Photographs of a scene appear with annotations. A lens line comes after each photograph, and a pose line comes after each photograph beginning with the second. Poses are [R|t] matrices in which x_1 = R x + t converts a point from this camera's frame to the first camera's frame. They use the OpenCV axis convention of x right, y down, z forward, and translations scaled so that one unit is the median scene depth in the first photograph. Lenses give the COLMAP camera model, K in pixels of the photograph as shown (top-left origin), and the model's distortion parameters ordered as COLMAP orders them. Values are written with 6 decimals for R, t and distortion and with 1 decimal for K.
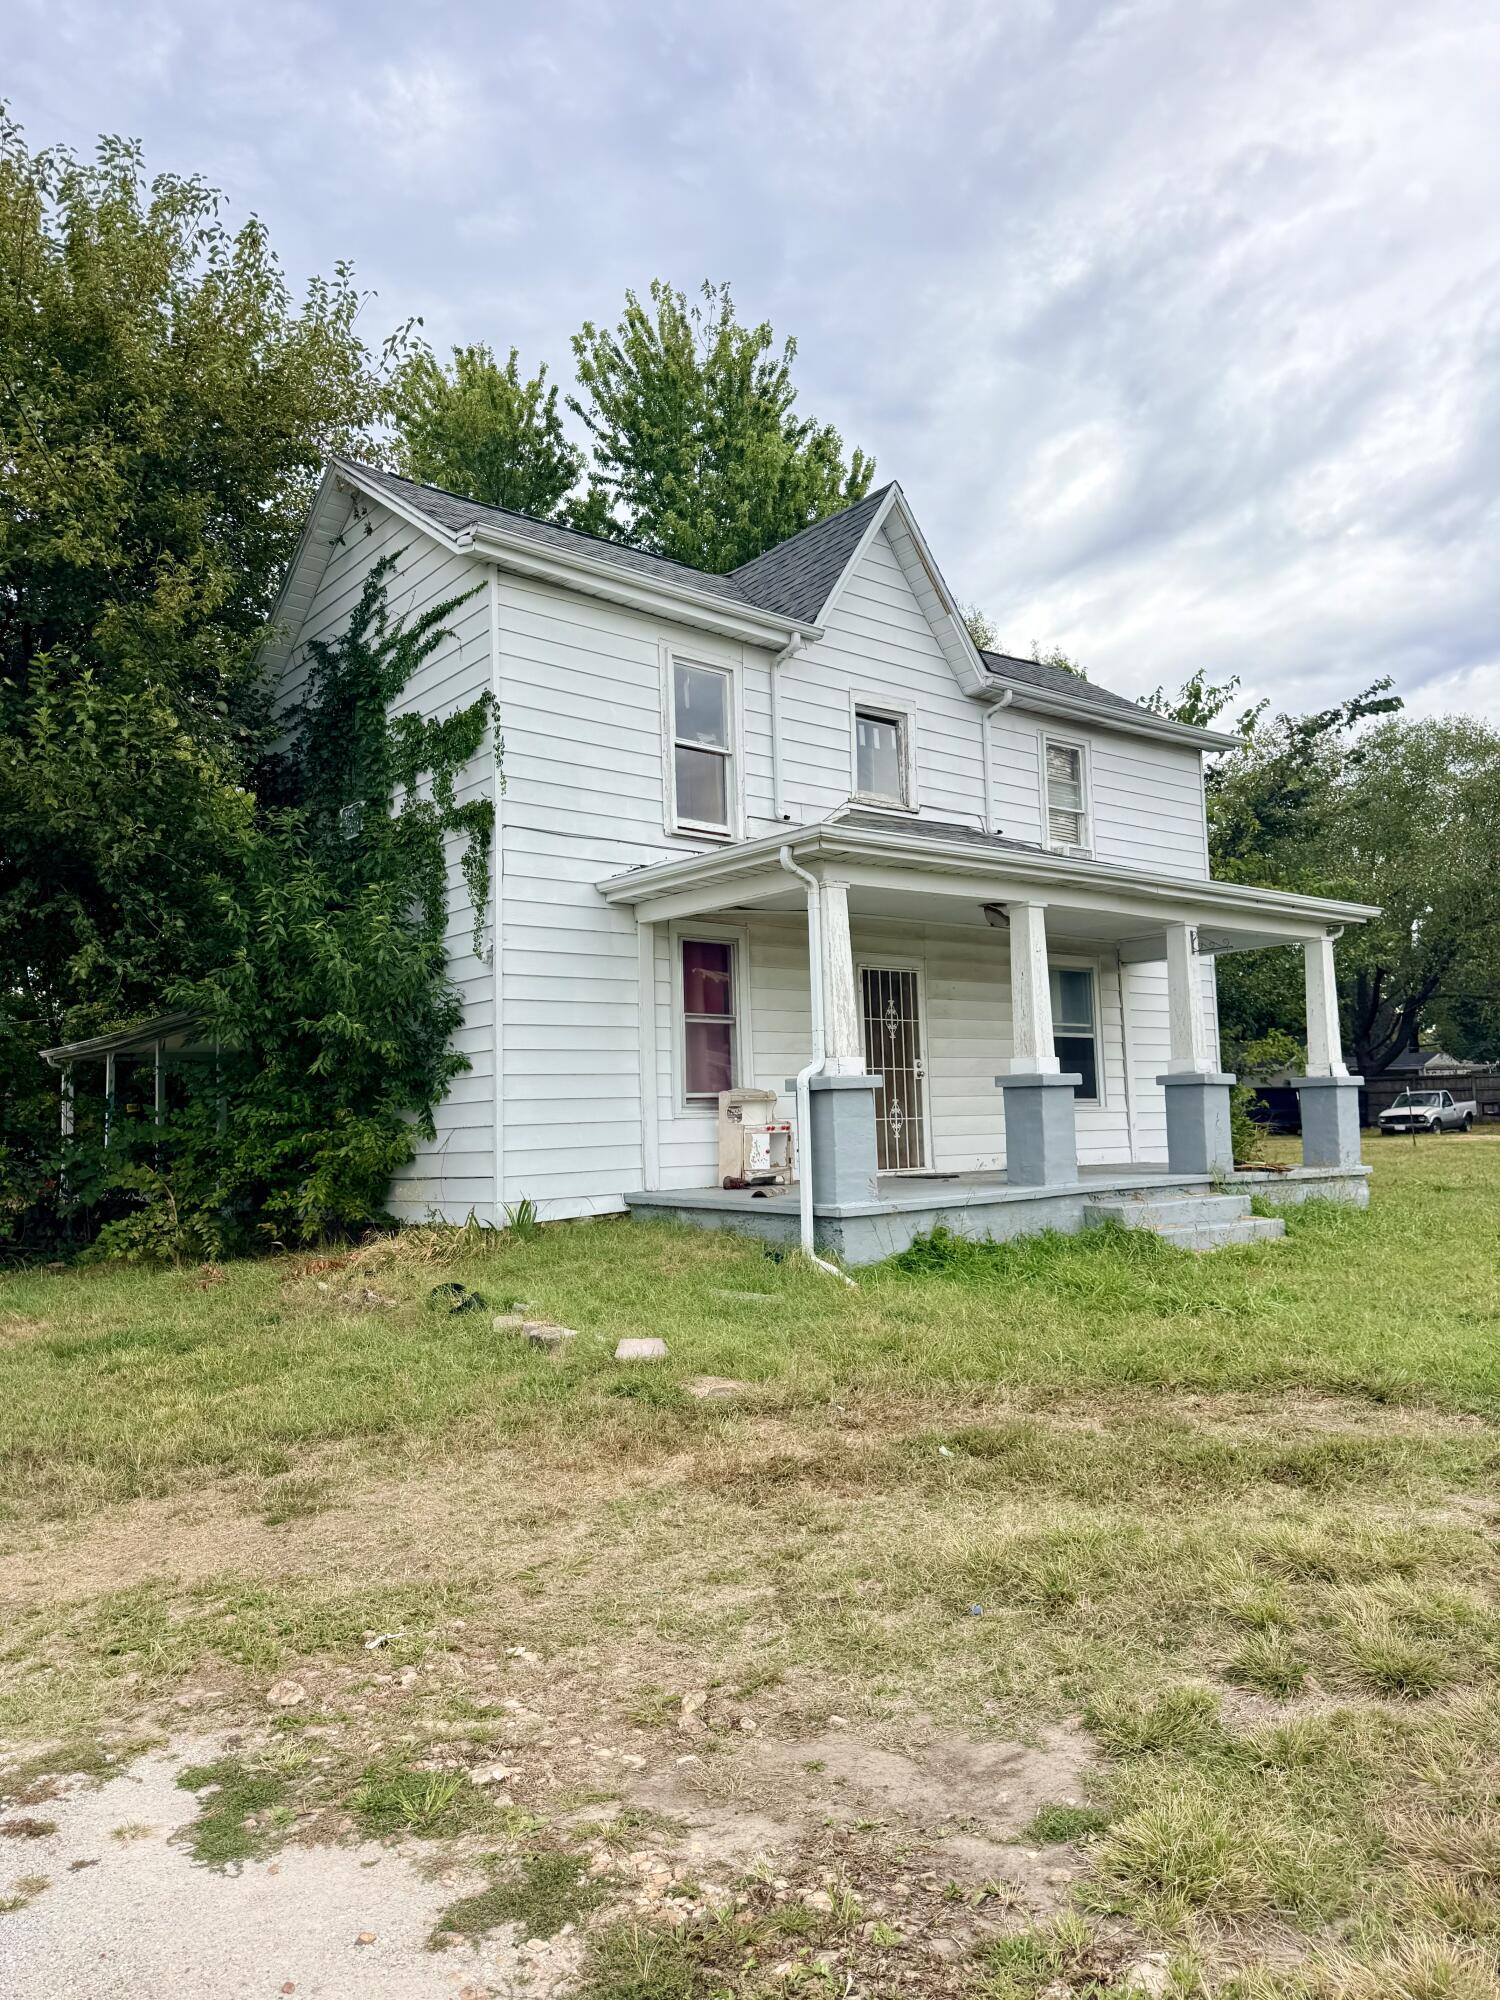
lens RADIAL K [[1413.8, 0, 787.8], [0, 1413.8, 1004.8], [0, 0, 1]] dist [0.159025, -0.243420]
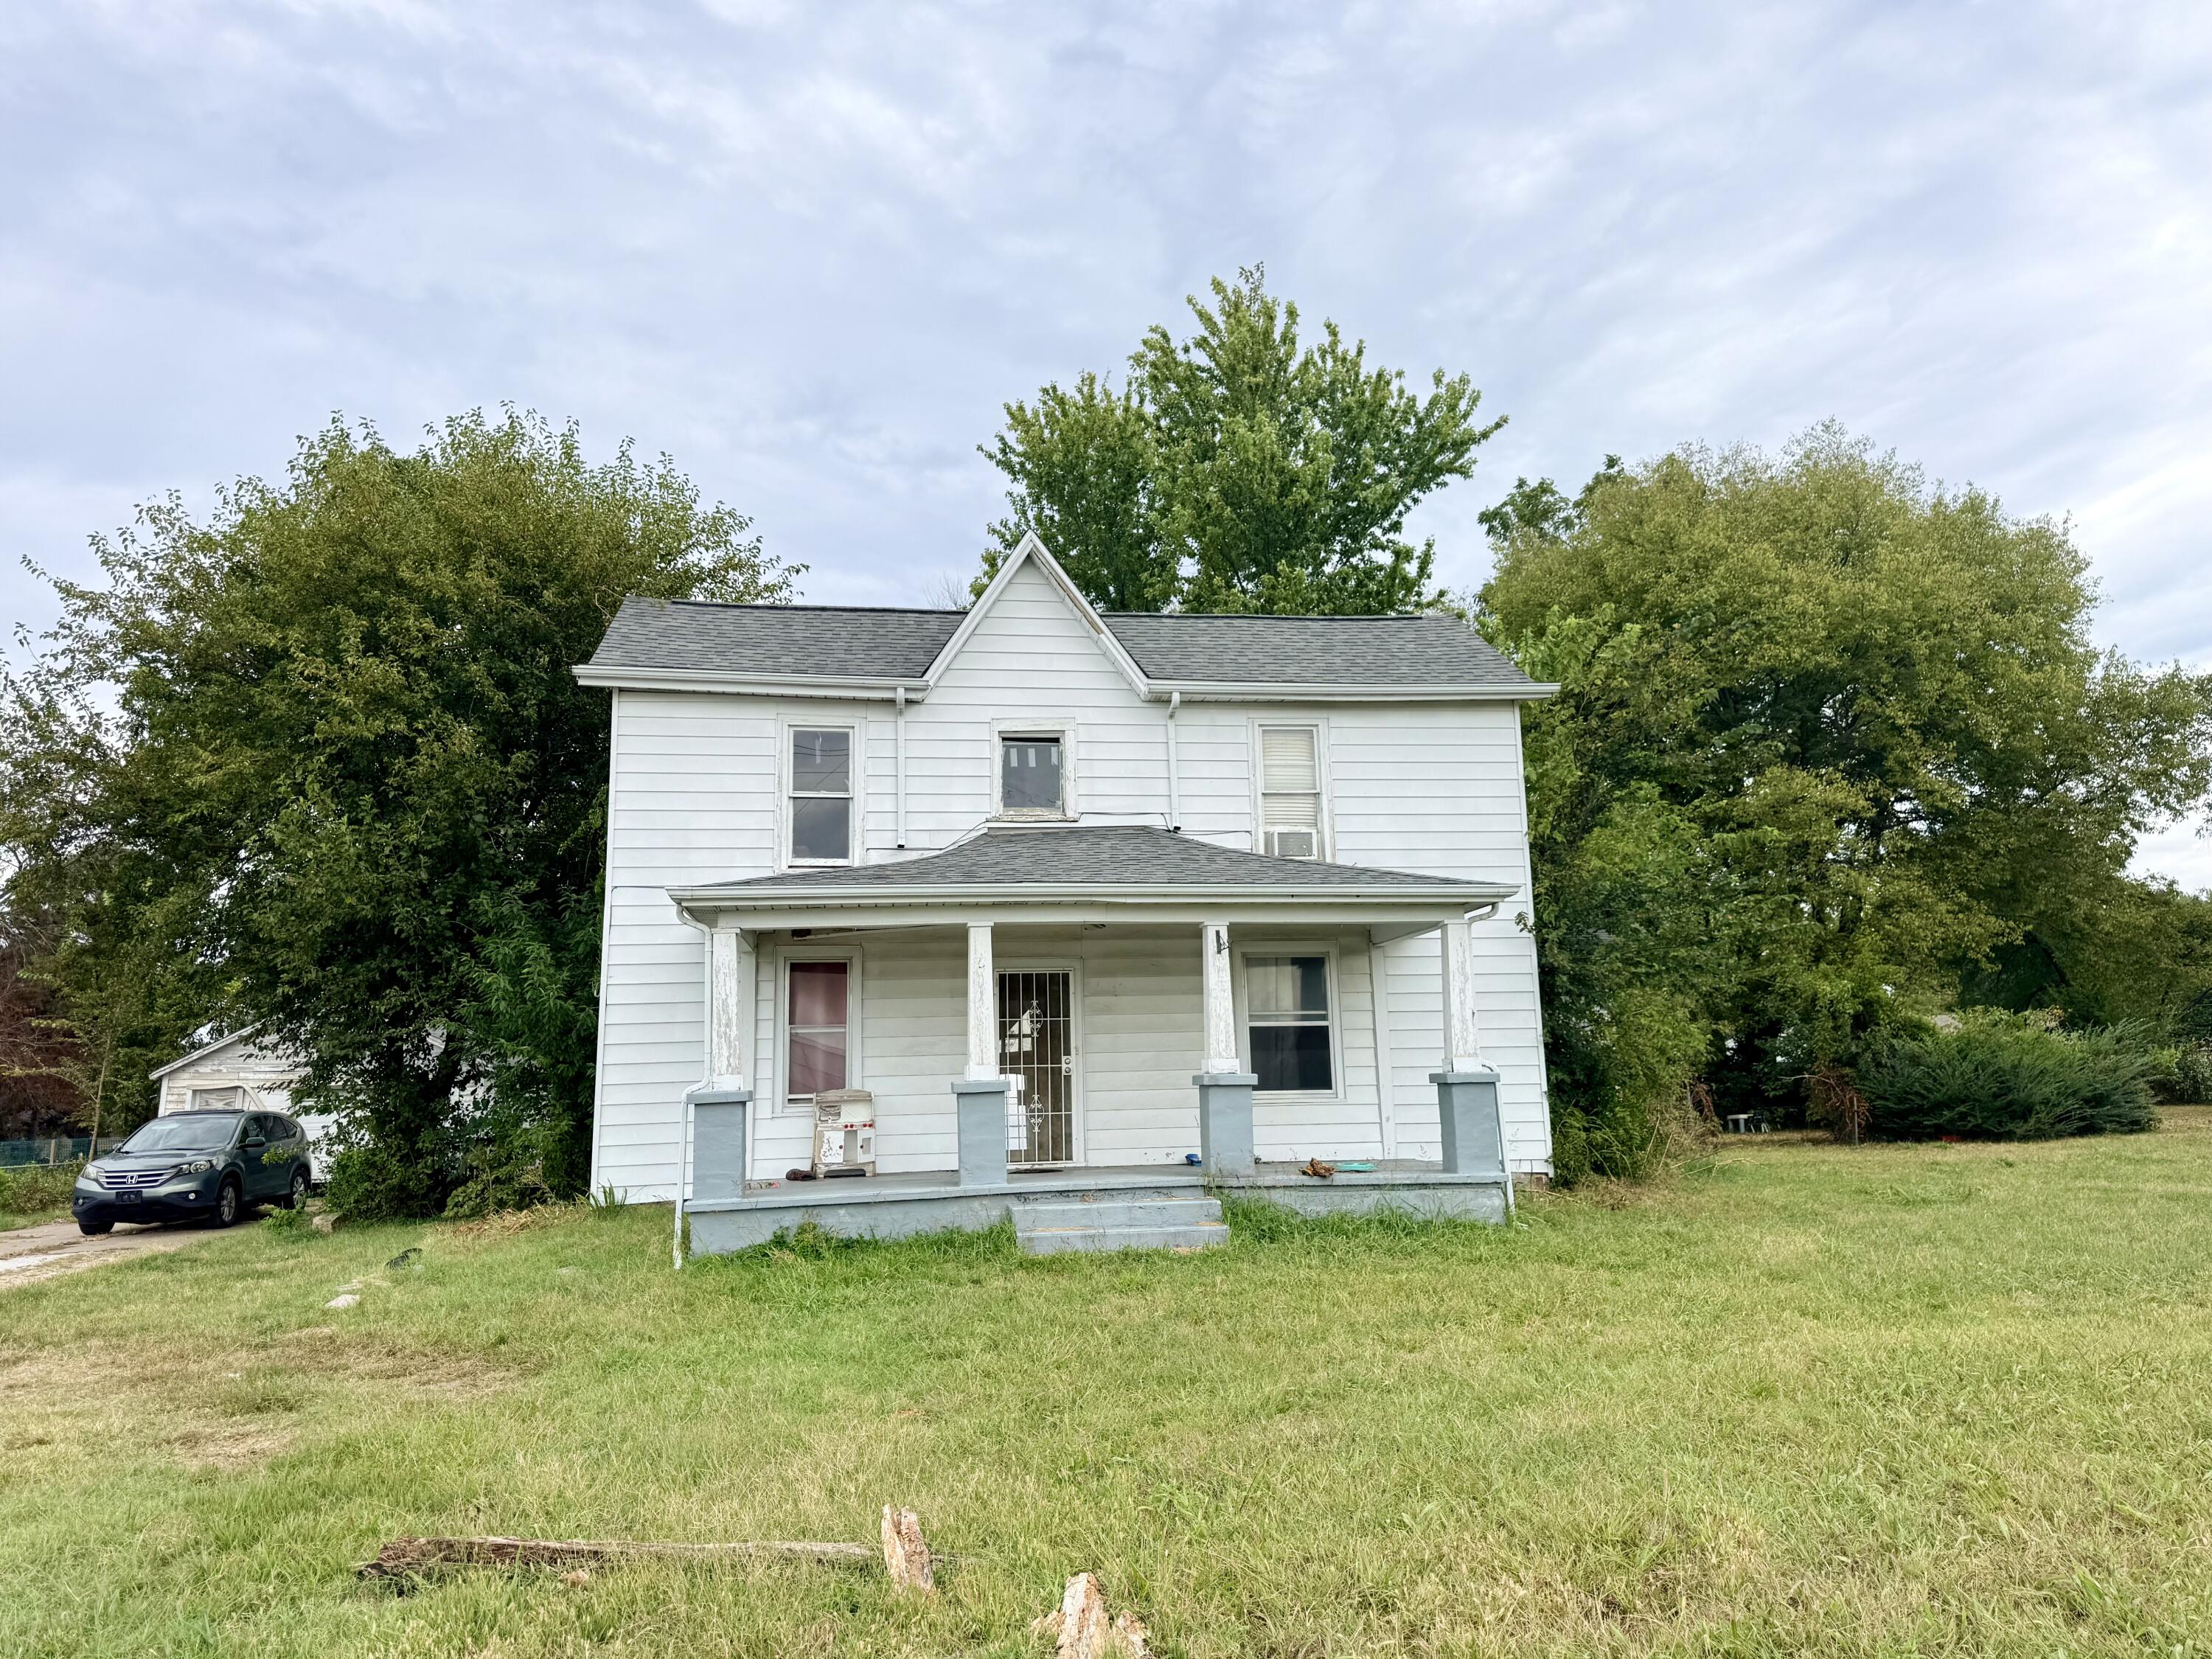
lens RADIAL K [[1563.6, 0, 1106.0], [0, 1563.6, 829.5], [0, 0, 1]] dist [0.159025, -0.243420]
pose [[0.847334, -0.081669, -0.524743, 0.834394], [0.046200, 0.995694, -0.080363, -0.038267], [0.529047, 0.043851, 0.847459, 0.022064]]
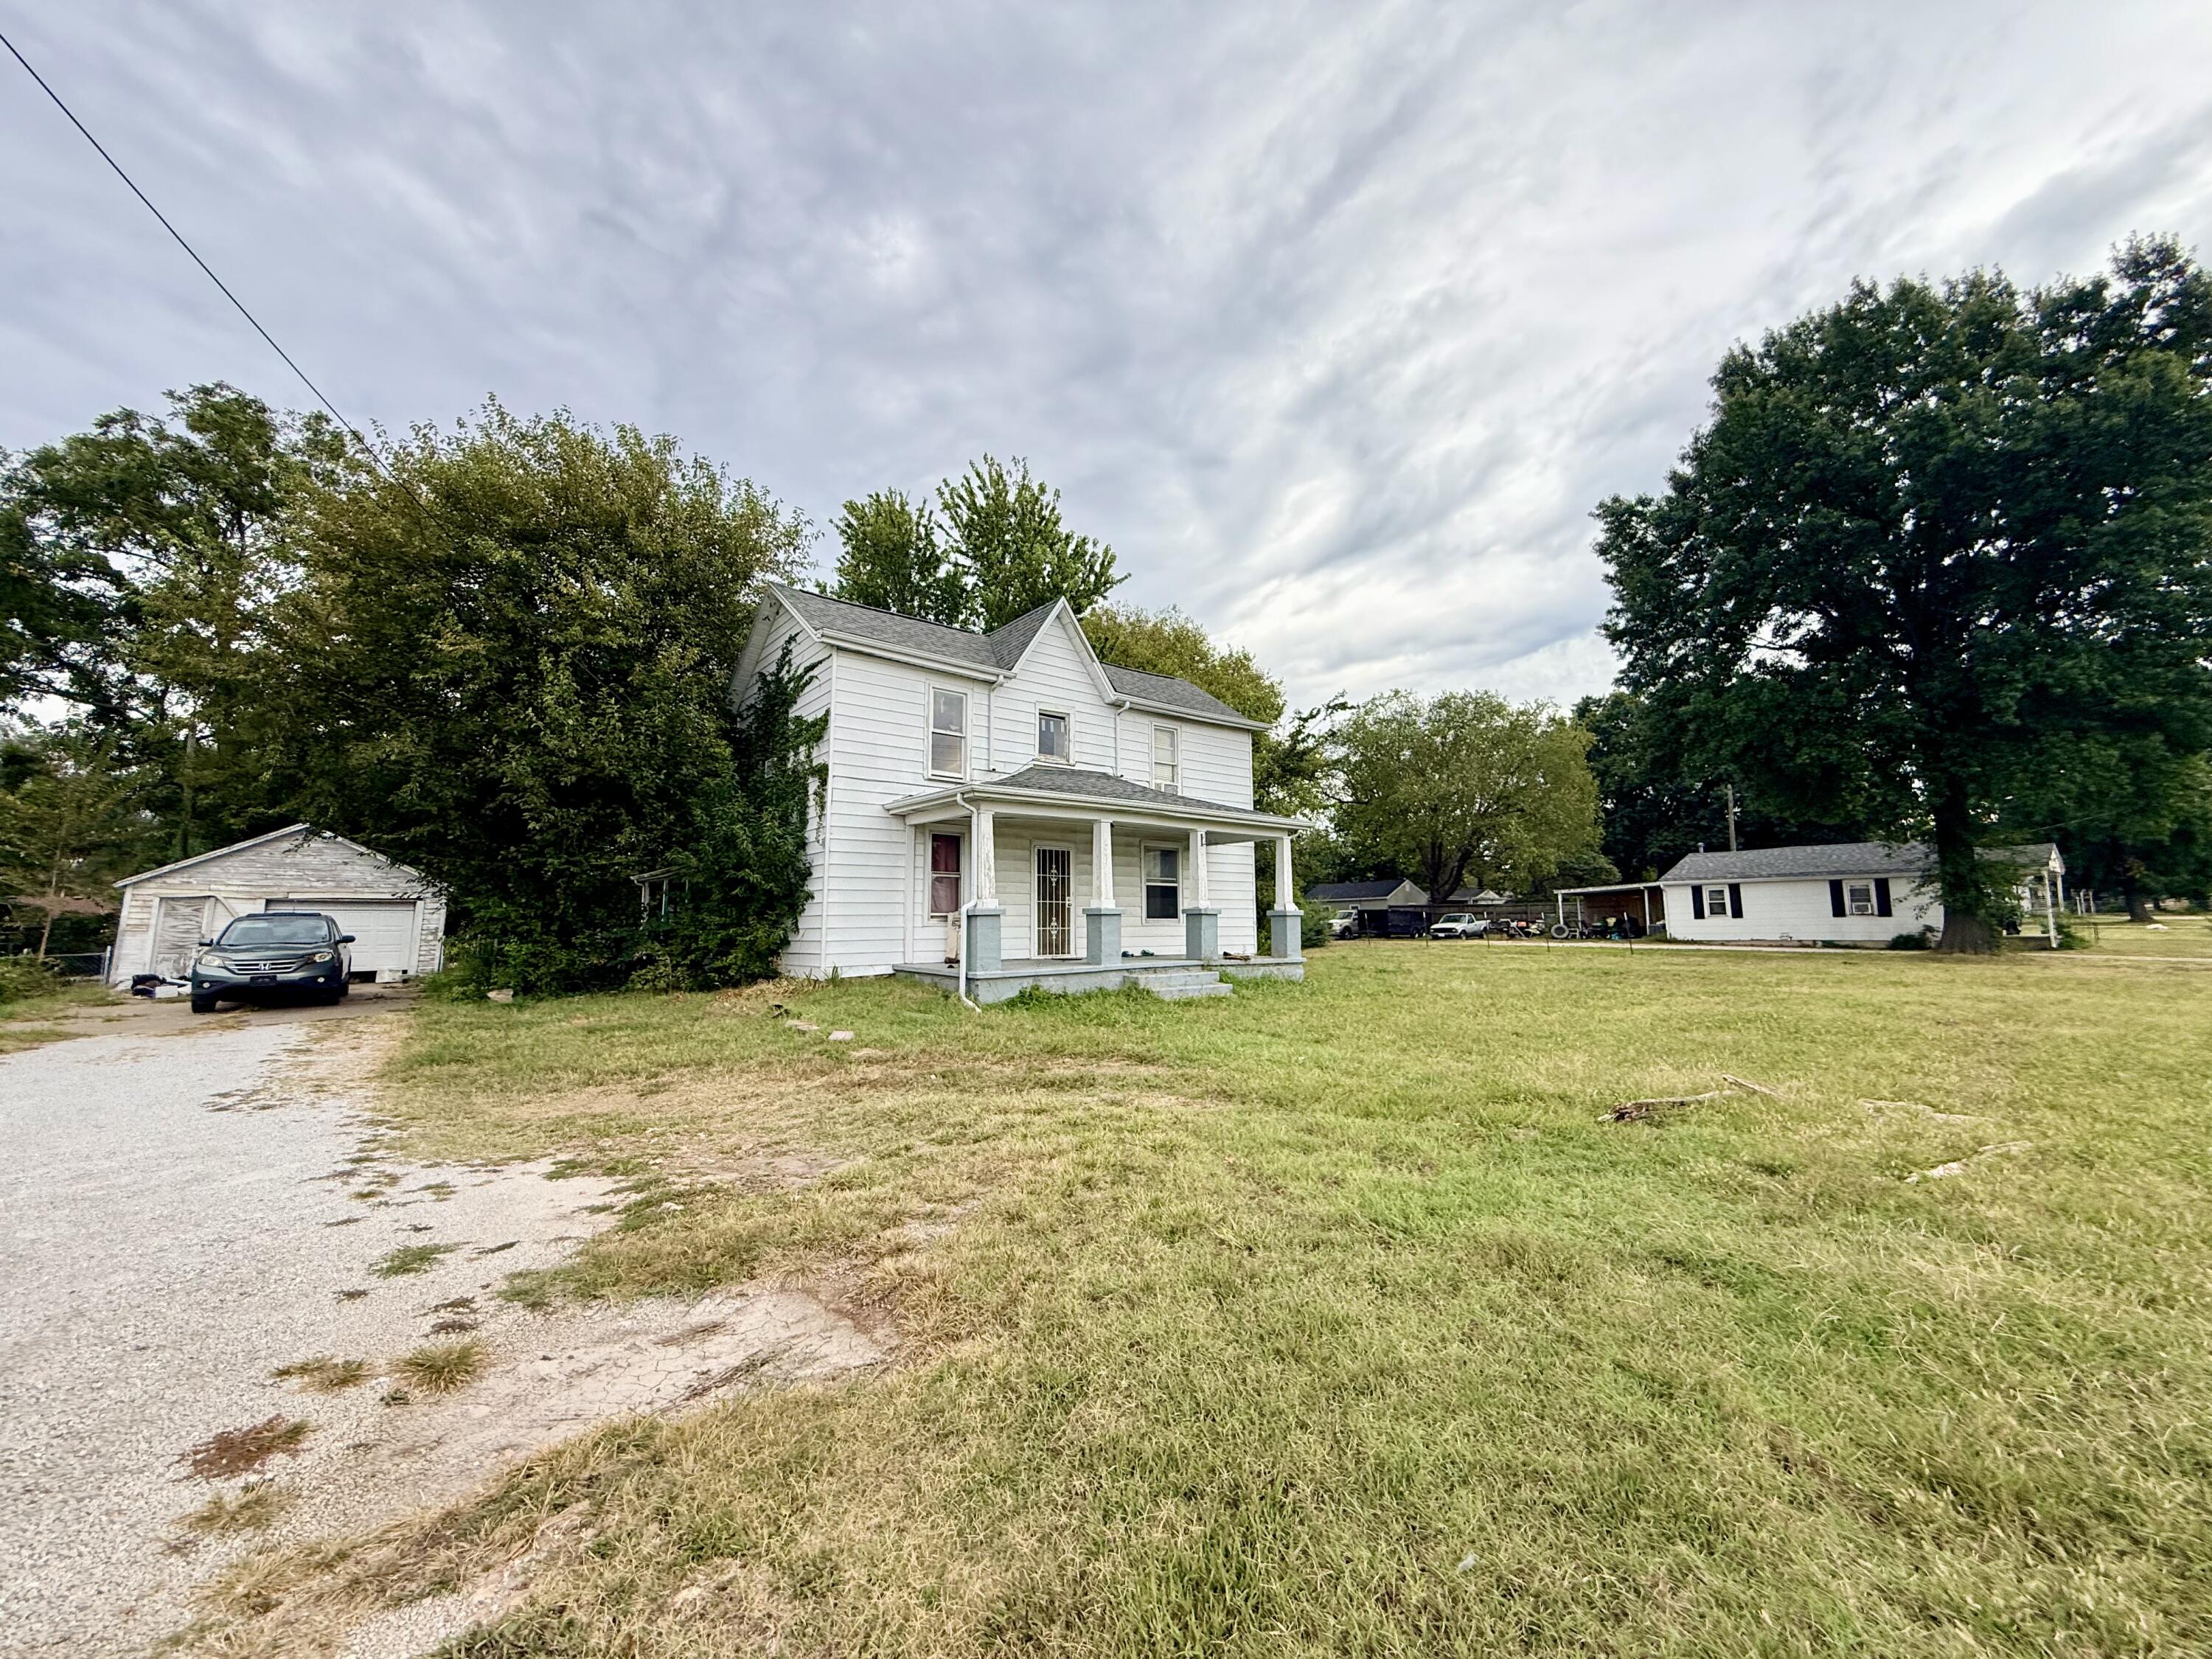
lens RADIAL K [[899.3, 0, 1106.0], [0, 899.3, 829.5], [0, 0, 1]] dist [0.023025, -0.000086]
pose [[0.999320, 0.022036, -0.029558, 0.196495], [-0.022581, 0.999579, -0.018209, -0.033872], [0.029145, 0.018865, 0.999397, -0.217445]]
